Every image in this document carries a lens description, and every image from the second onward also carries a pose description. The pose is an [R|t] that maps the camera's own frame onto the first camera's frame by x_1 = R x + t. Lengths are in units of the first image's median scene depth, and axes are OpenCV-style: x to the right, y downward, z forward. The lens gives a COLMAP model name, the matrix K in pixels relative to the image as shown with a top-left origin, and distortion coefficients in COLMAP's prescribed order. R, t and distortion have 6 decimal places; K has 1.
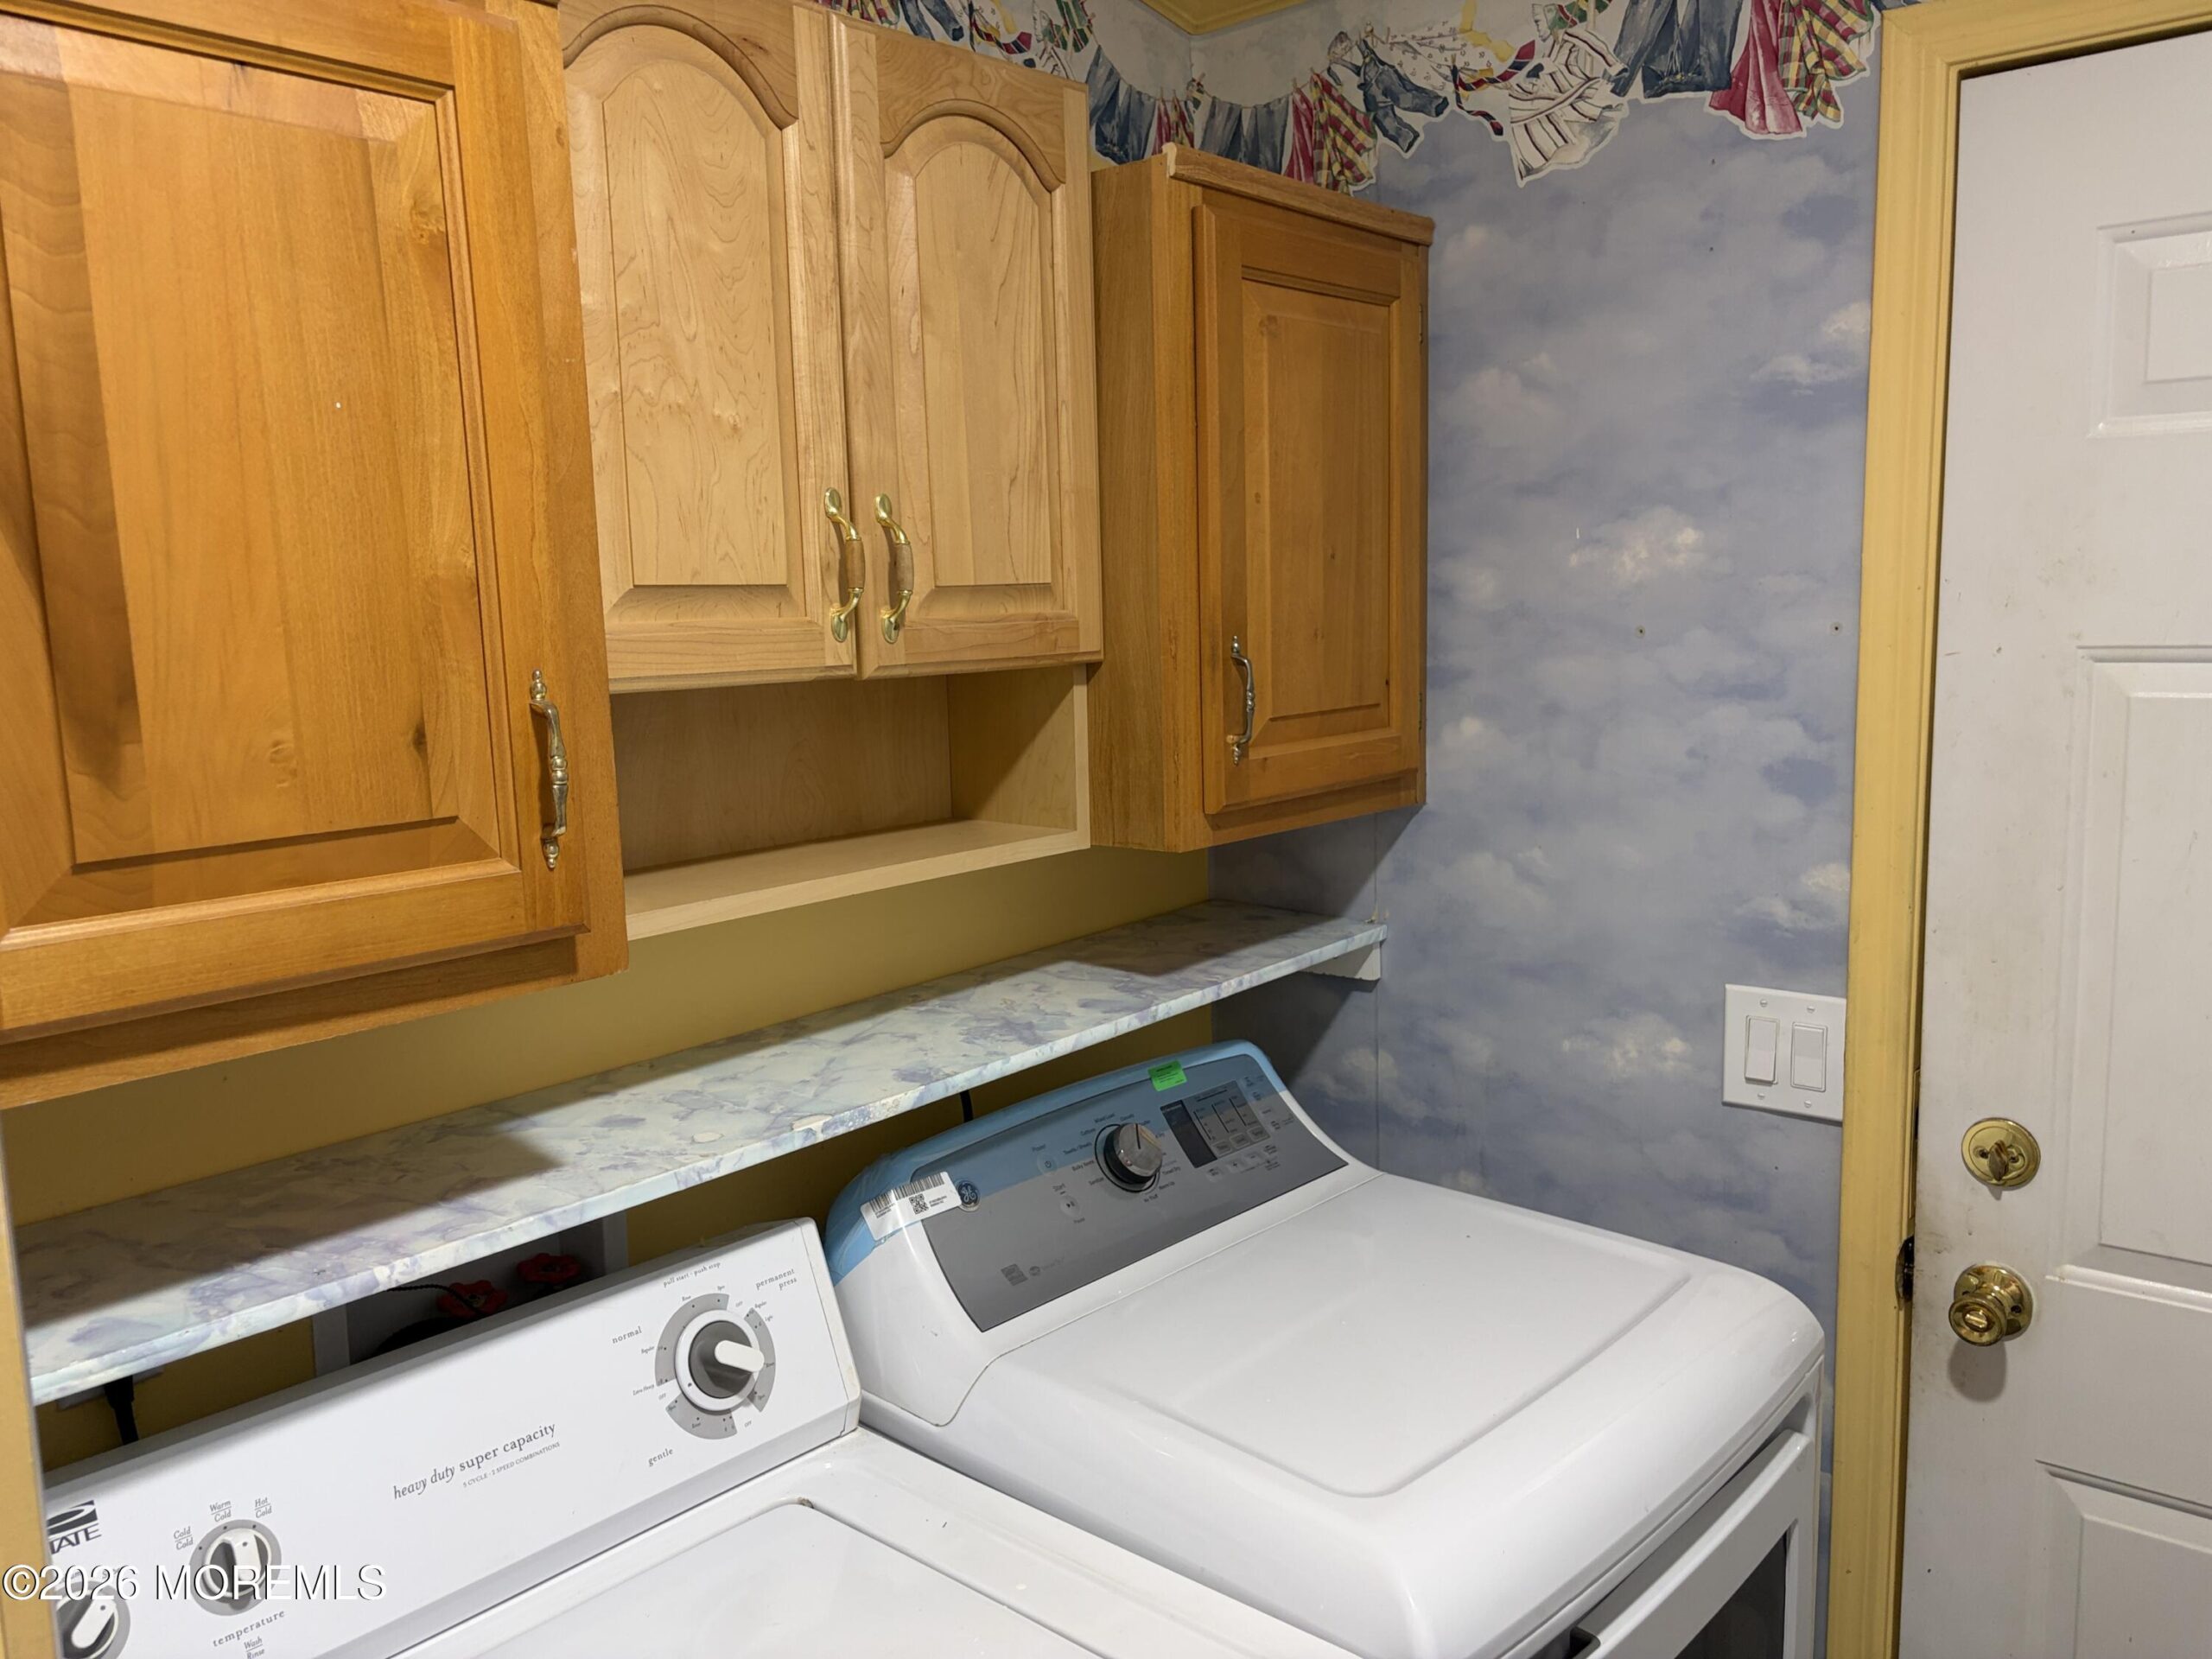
lens RADIAL K [[1677.1, 0, 1100.6], [0, 1677.1, 832.4], [0, 0, 1]] dist [0.064764, -0.061073]
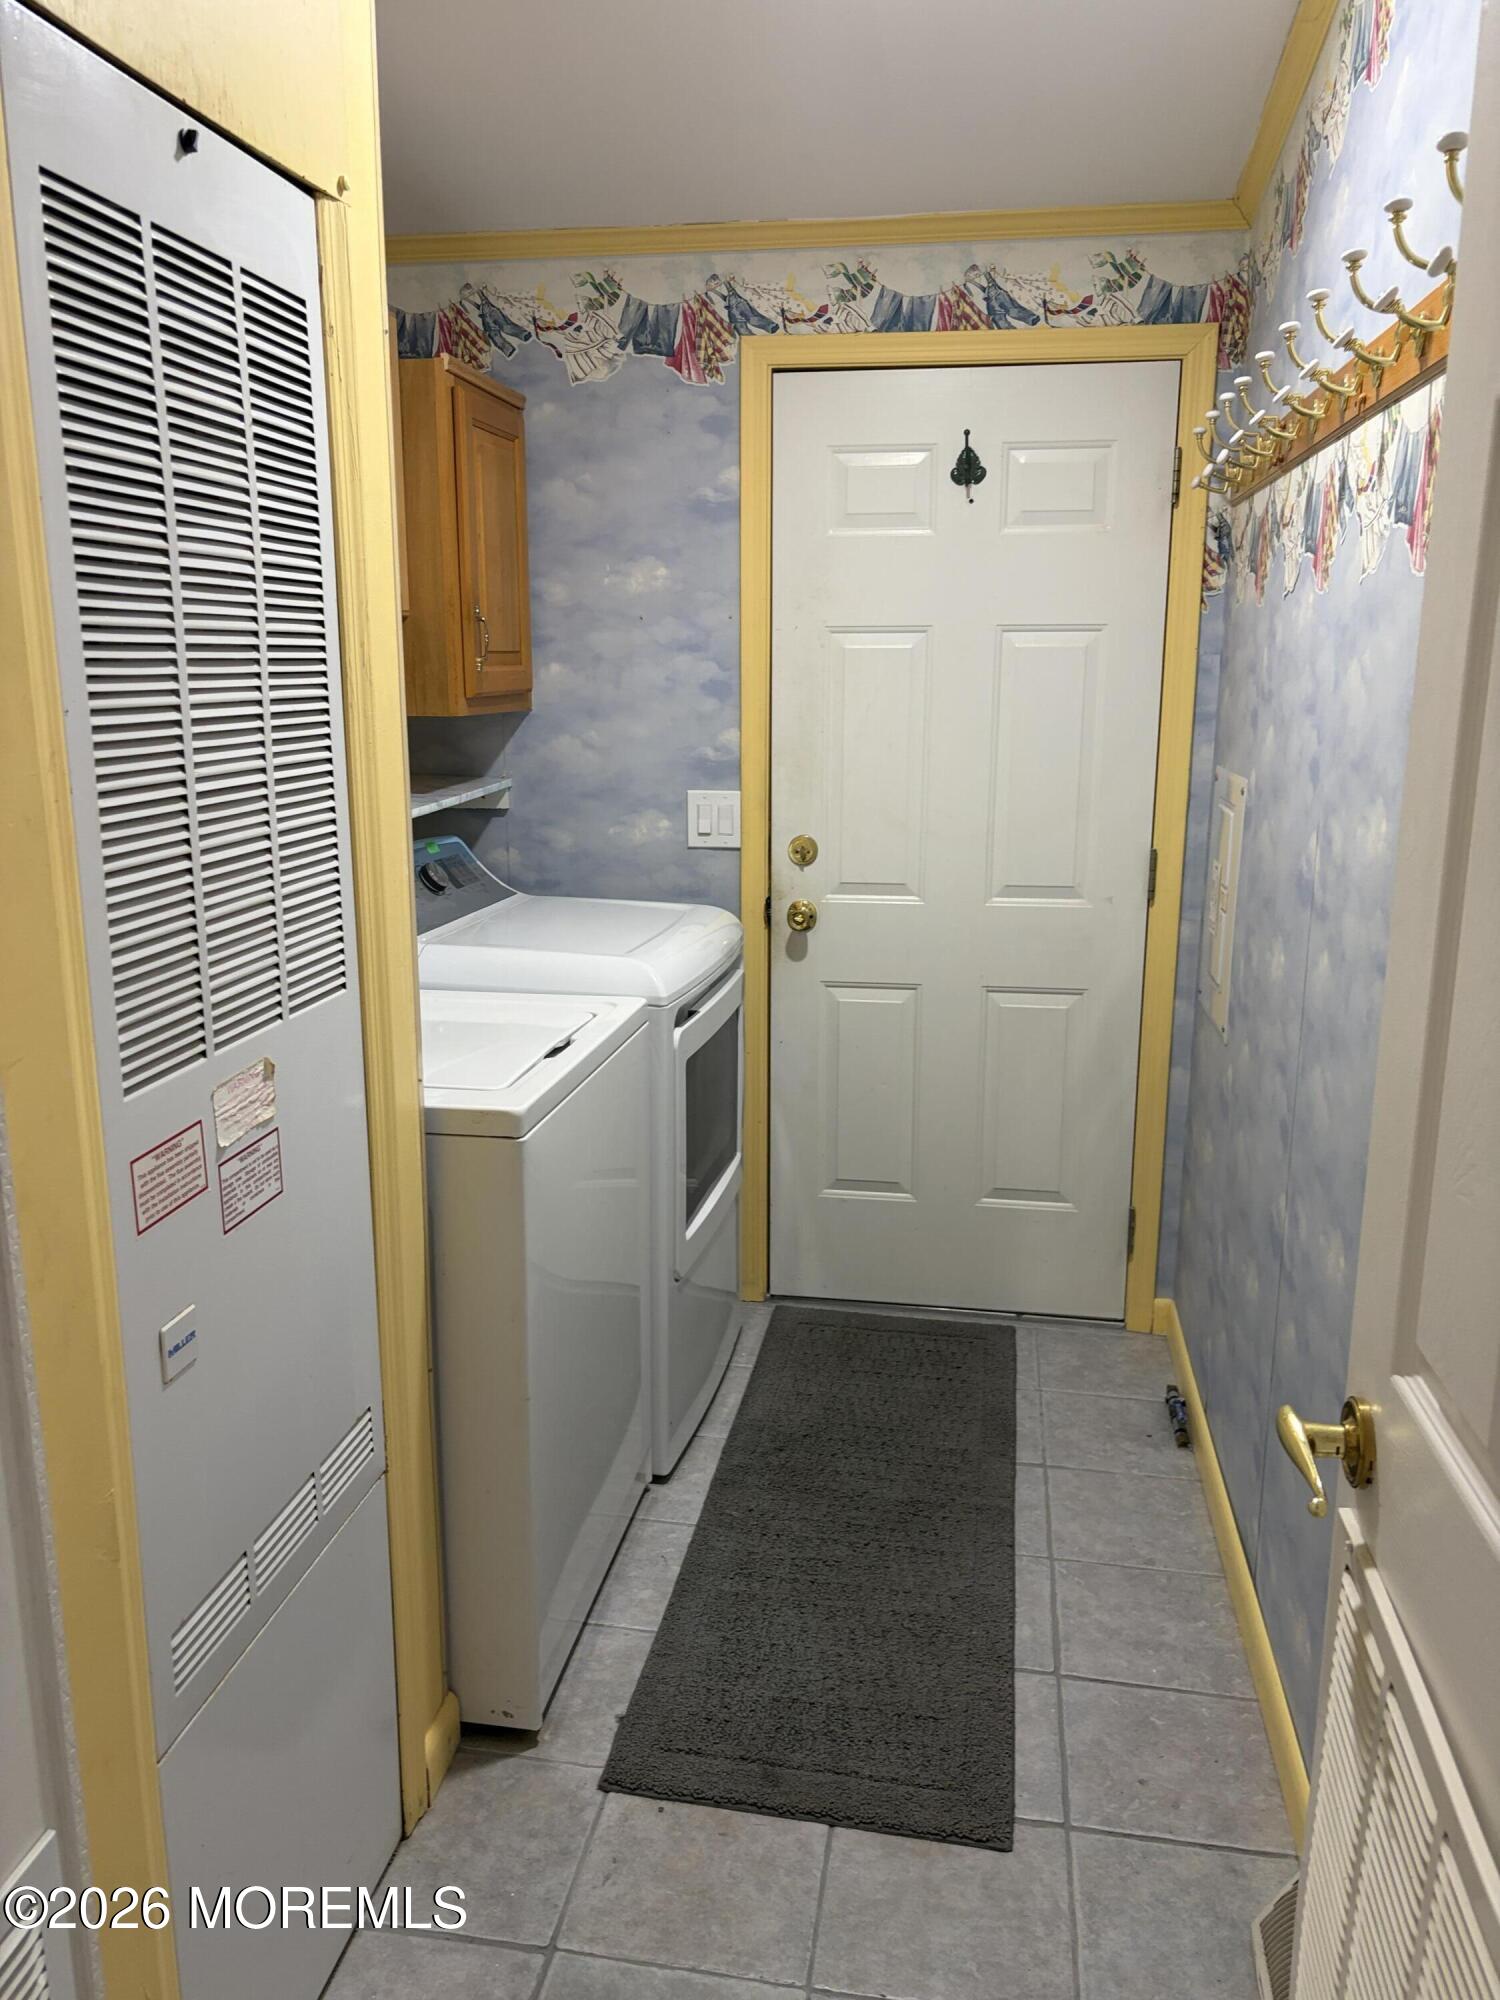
lens RADIAL K [[1516.4, 0, 755.2], [0, 1516.4, 1003.1], [0, 0, 1]] dist [0.064764, -0.061073]
pose [[0.853855, -0.088688, 0.512900, -0.565433], [0.049064, 0.994704, 0.090319, 0.190212], [-0.518194, -0.051954, 0.853684, -0.693657]]
